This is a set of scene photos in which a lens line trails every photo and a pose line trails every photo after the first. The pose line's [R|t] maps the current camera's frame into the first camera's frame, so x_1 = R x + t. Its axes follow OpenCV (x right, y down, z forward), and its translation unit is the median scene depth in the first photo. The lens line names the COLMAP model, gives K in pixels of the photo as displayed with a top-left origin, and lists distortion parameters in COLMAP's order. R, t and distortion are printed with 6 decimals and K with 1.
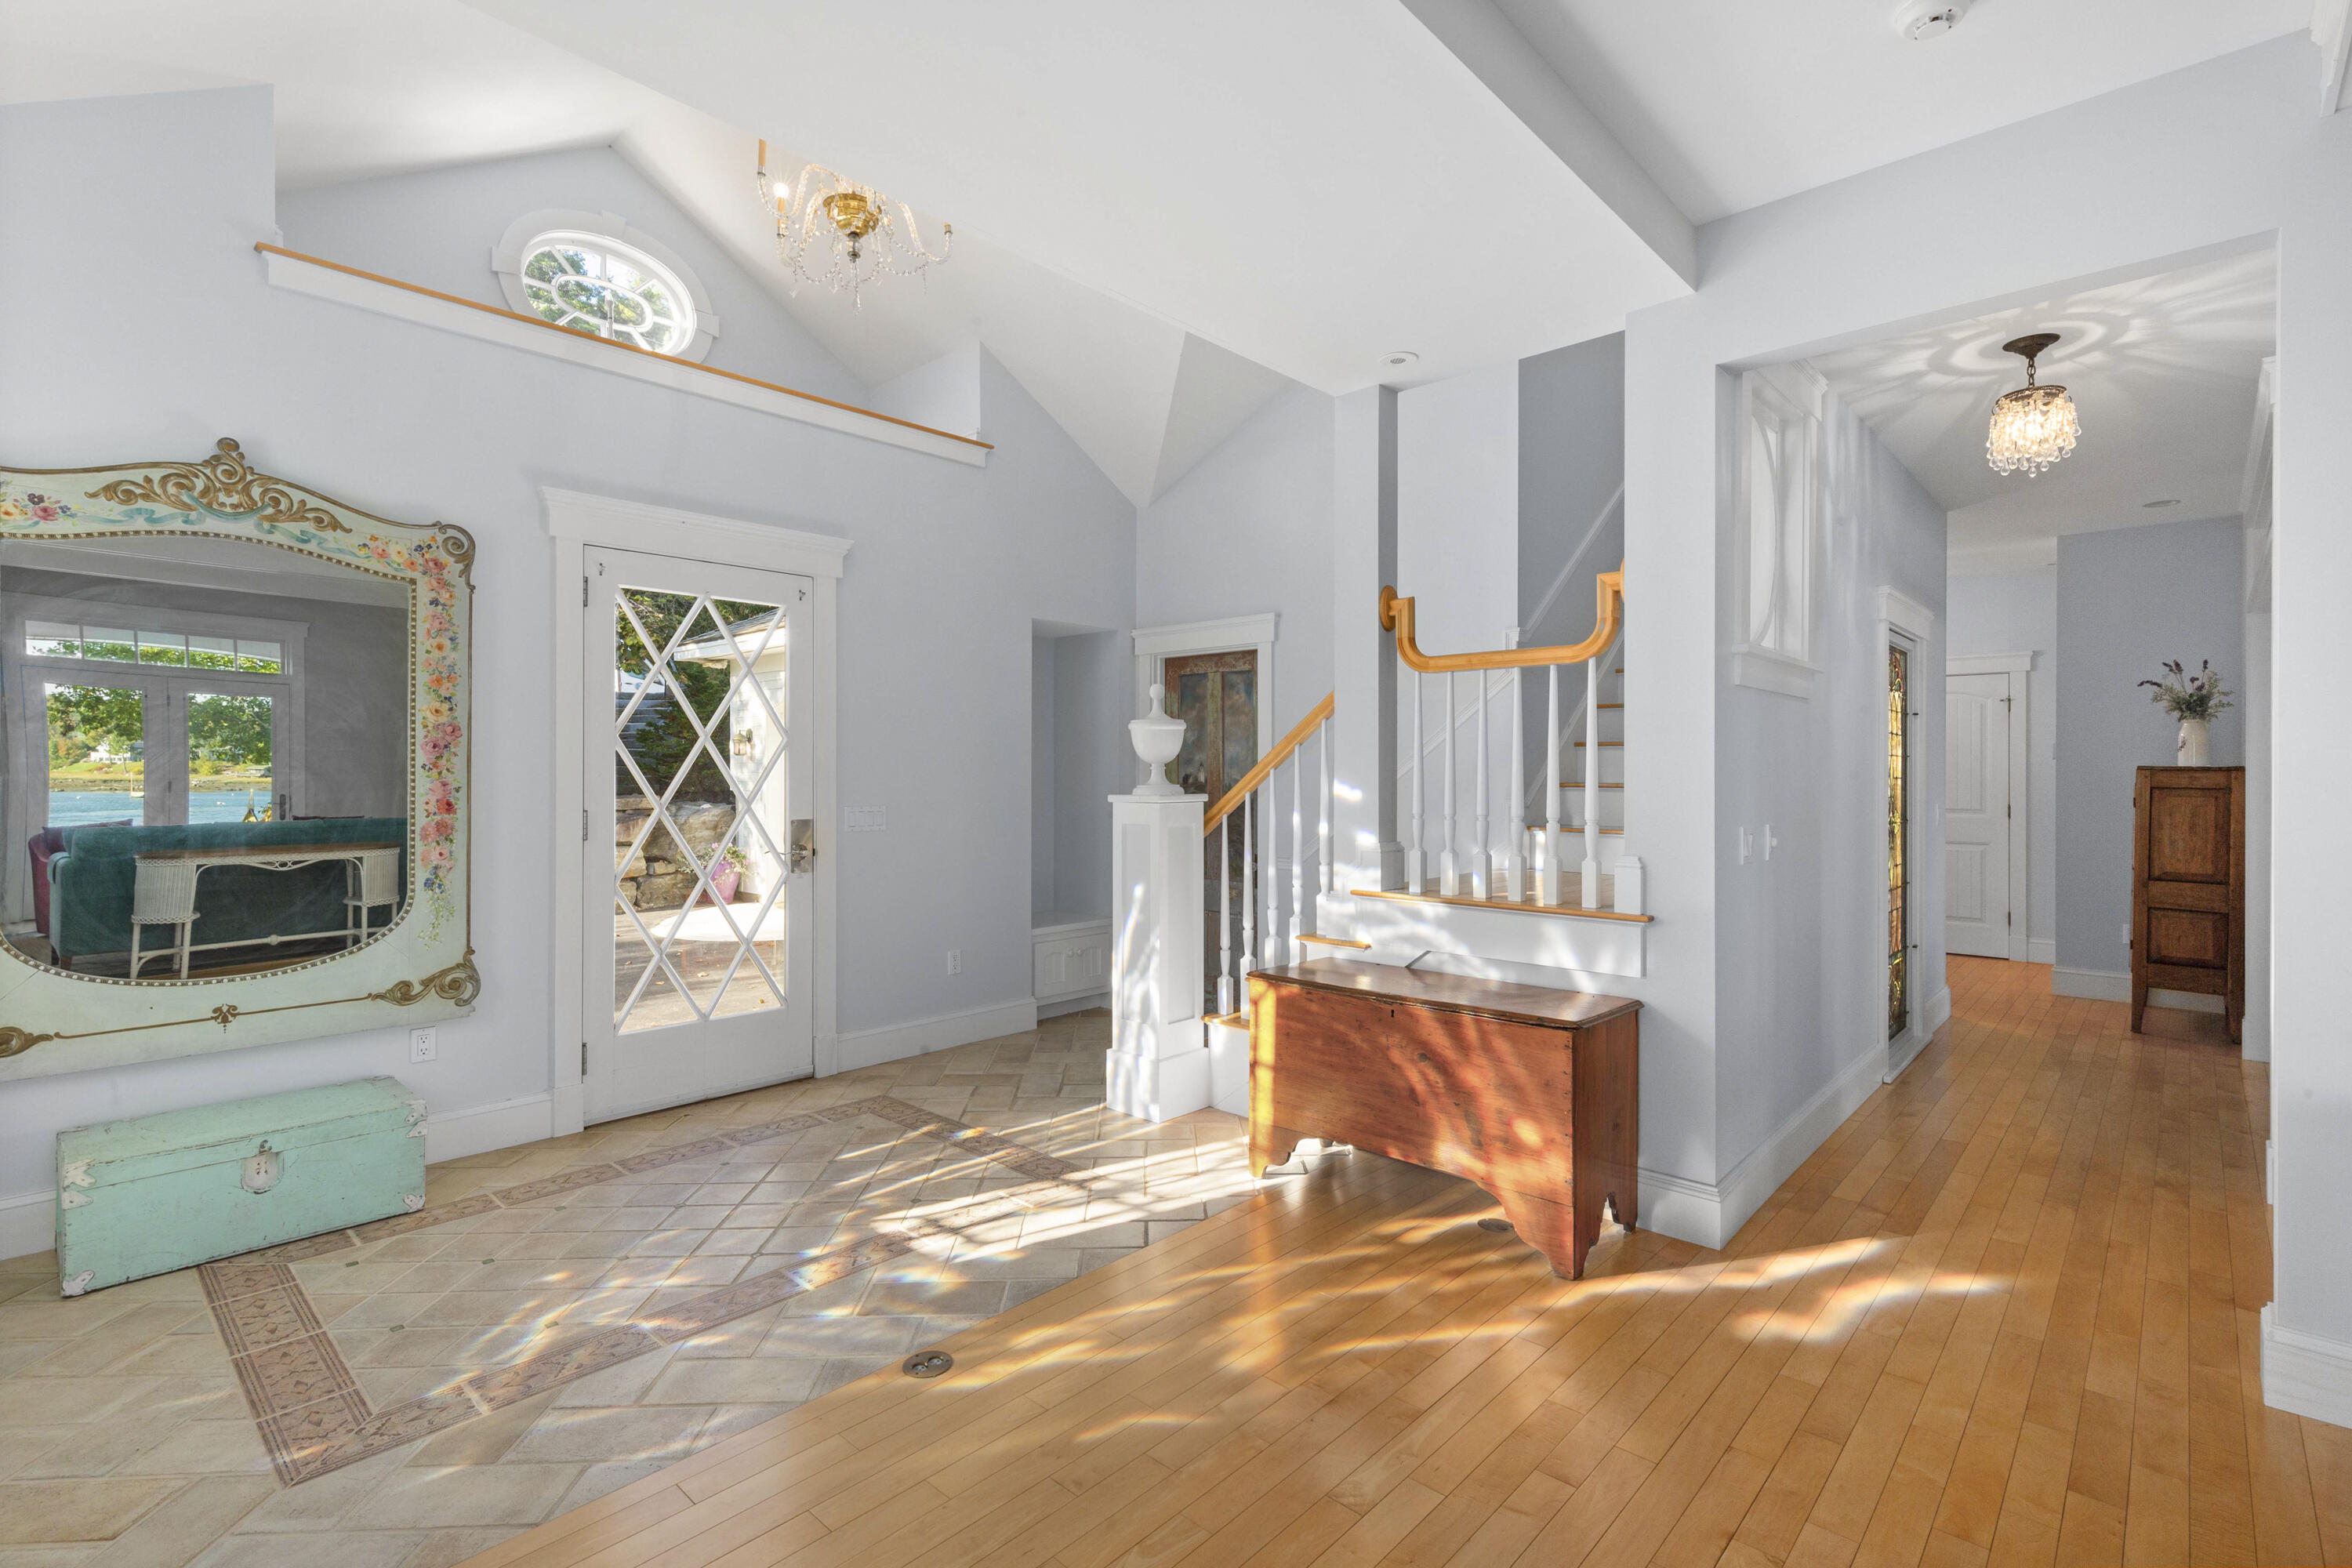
lens RADIAL K [[1089.7, 0, 1178.2], [0, 1089.7, 761.9], [0, 0, 1]] dist [0.002194, 0.000387]
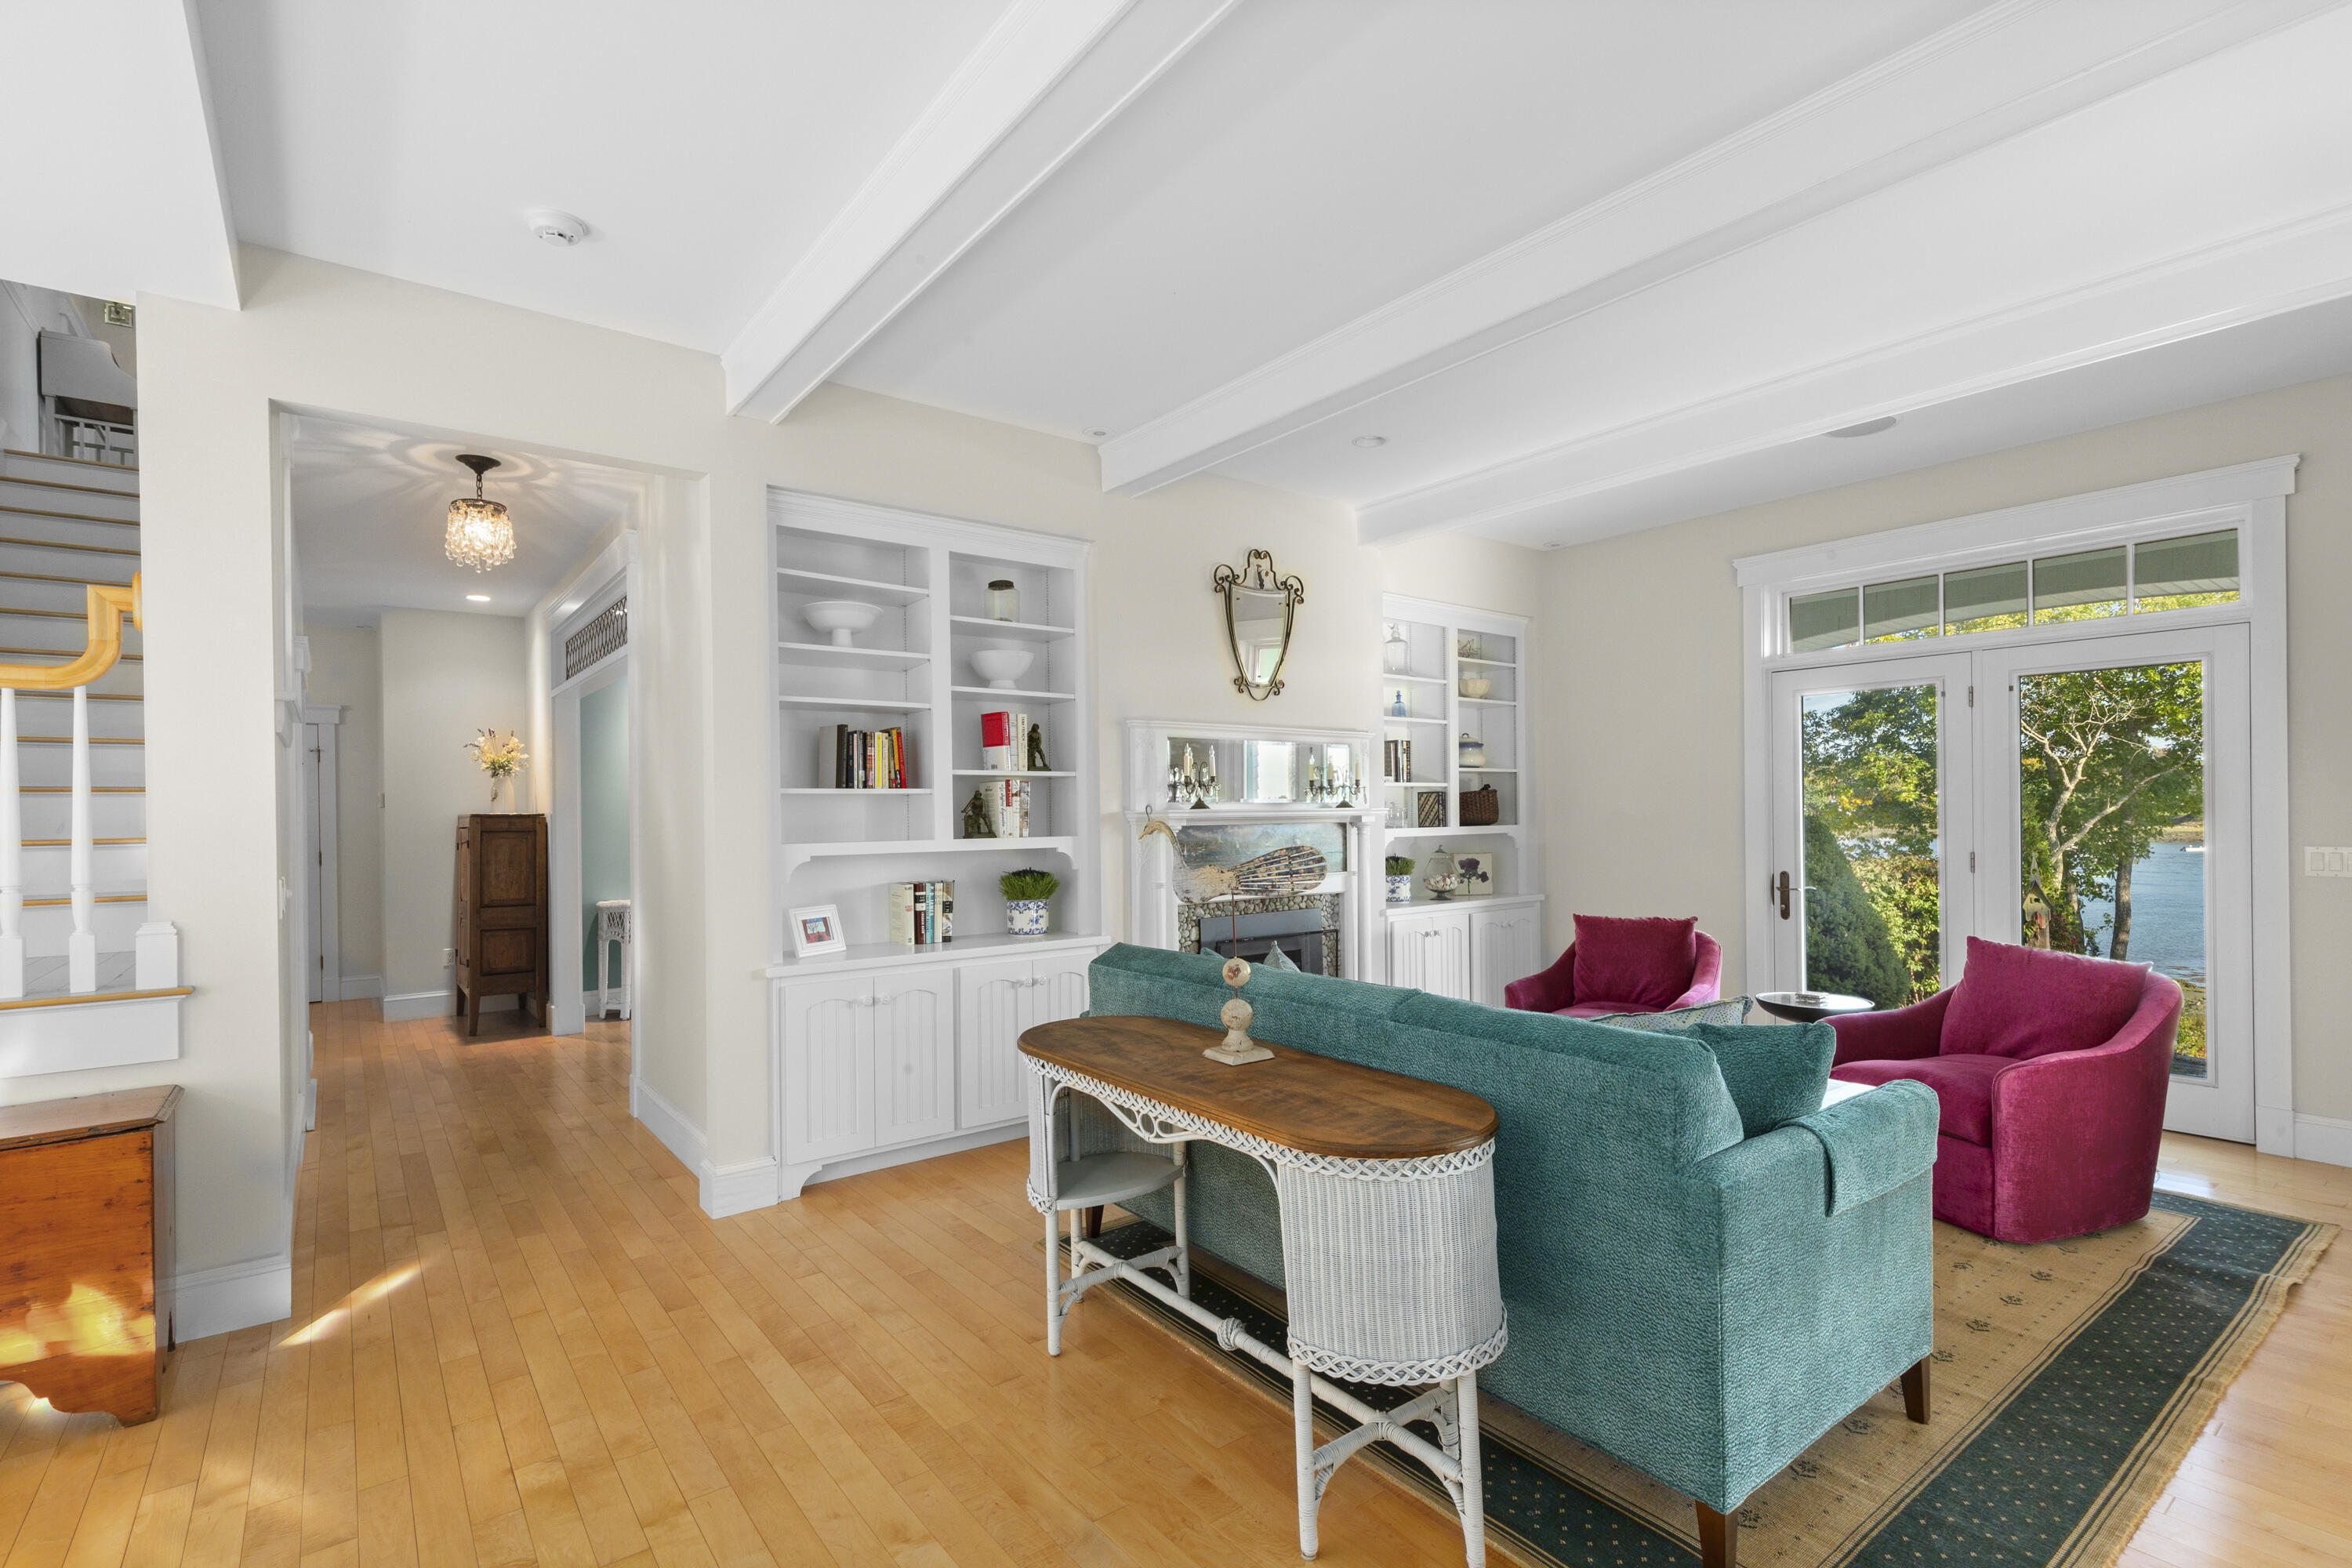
lens RADIAL K [[1089.7, 0, 1182.4], [0, 1089.7, 801.2], [0, 0, 1]] dist [0.002194, 0.000387]
pose [[0.168603, 0.003965, 0.985676, -0.271828], [0.003420, 0.999984, -0.004607, -0.003101], [-0.985678, 0.004148, 0.168586, 0.041447]]
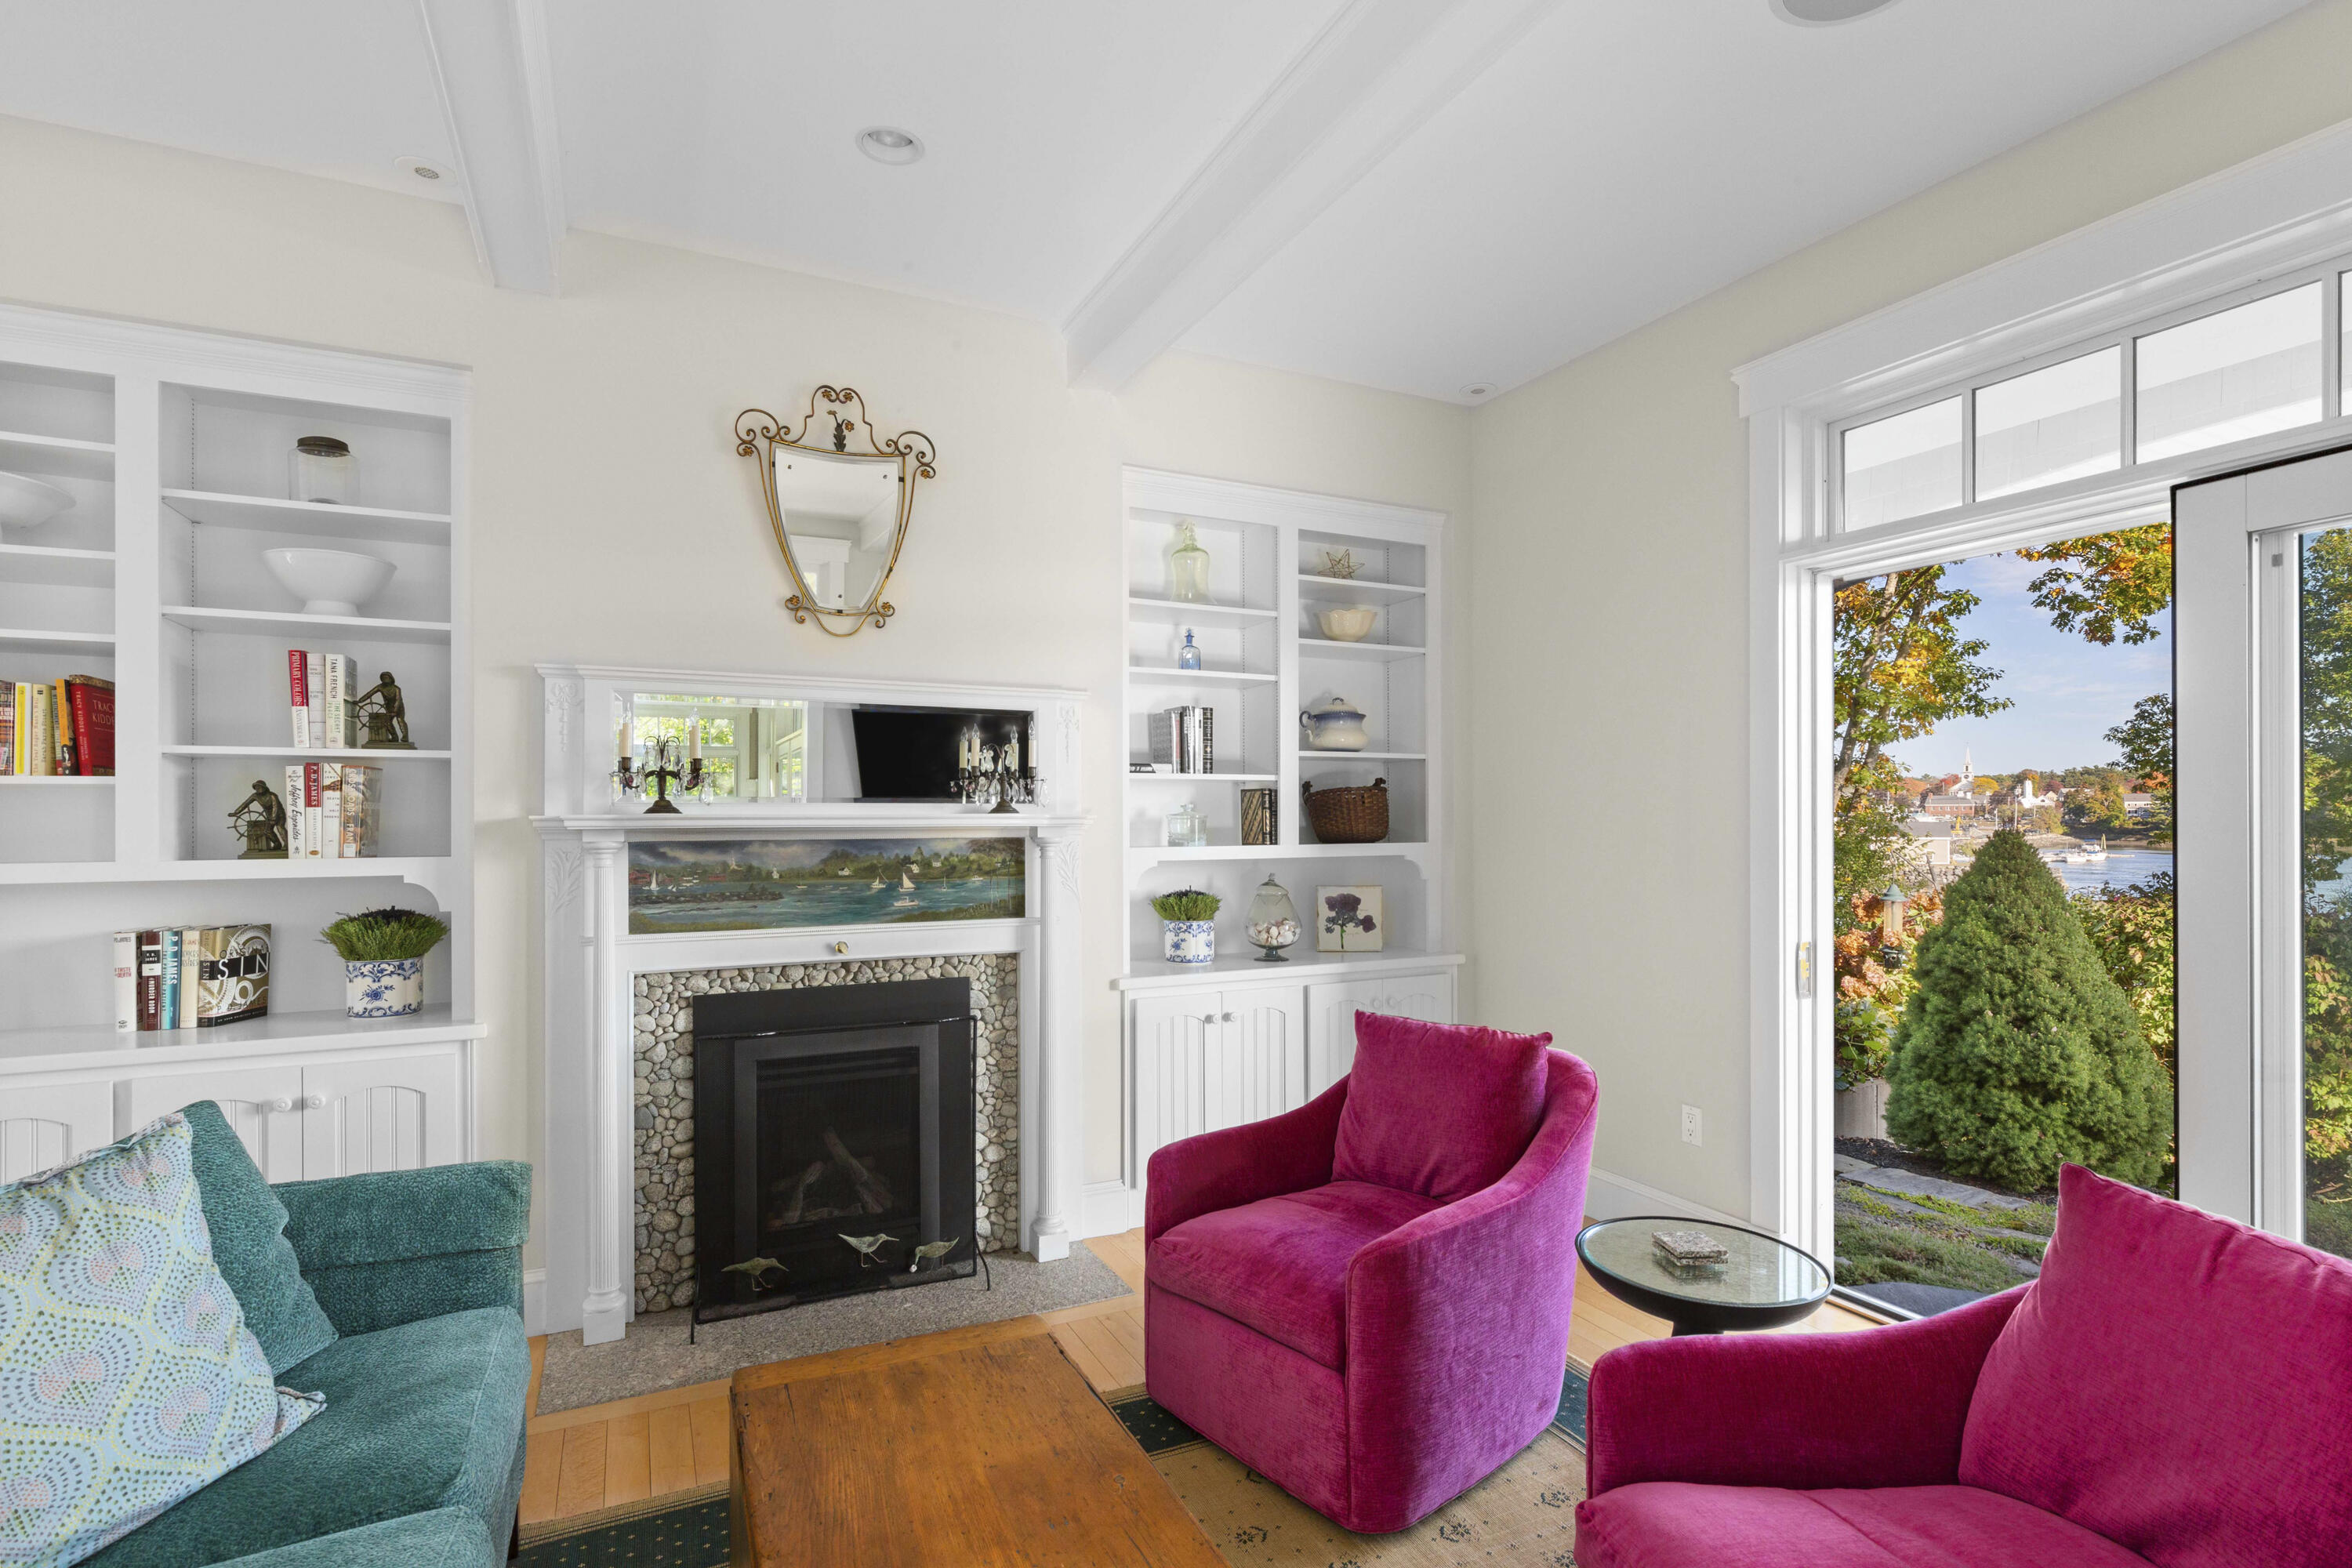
lens RADIAL K [[1130.5, 0, 1175.7], [0, 1130.5, 801.9], [0, 0, 1]] dist [0.002005, 0.000658]
pose [[0.366189, 0.006822, 0.930515, 0.613684], [-0.004175, 0.999975, -0.005688, -0.005648], [-0.930531, -0.001802, 0.366208, -0.525716]]
